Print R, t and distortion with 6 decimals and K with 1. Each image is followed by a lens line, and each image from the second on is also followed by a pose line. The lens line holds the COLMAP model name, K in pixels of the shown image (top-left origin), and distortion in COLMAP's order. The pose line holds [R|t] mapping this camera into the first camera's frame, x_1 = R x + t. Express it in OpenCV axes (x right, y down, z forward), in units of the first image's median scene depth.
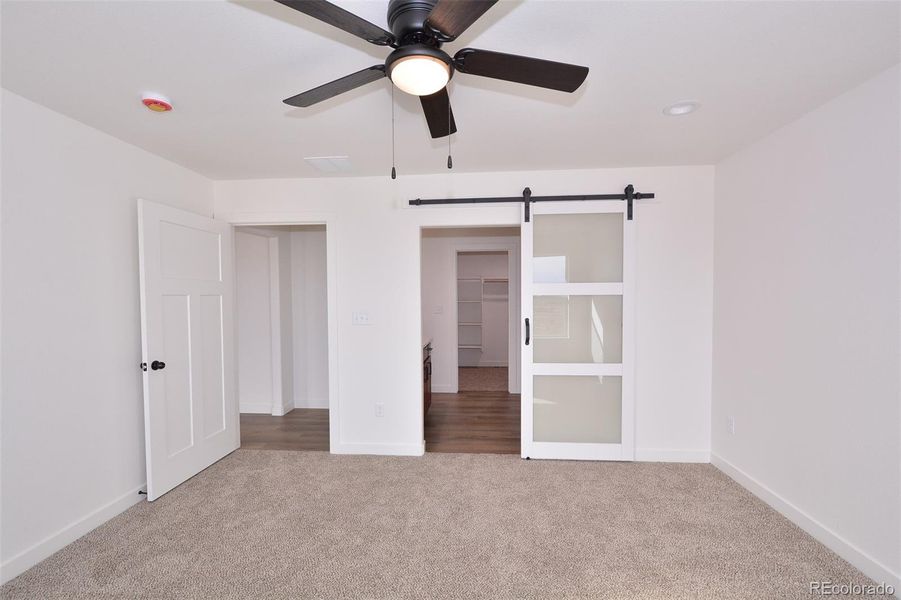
lens RADIAL K [[393.9, 0, 453.8], [0, 393.9, 305.7], [0, 0, 1]] dist [0.005356, -0.004767]
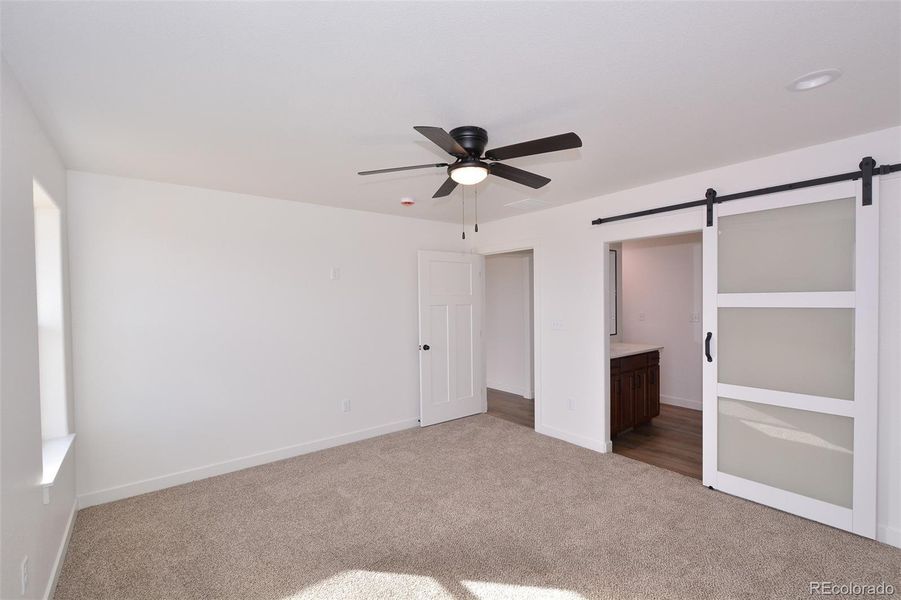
lens RADIAL K [[393.9, 0, 450.7], [0, 393.9, 304.2], [0, 0, 1]] dist [0.005356, -0.004767]
pose [[0.678147, 0.004890, -0.734910, 0.448370], [-0.009889, 0.999948, -0.002471, -0.024614], [0.734859, 0.008943, 0.678160, -0.054079]]
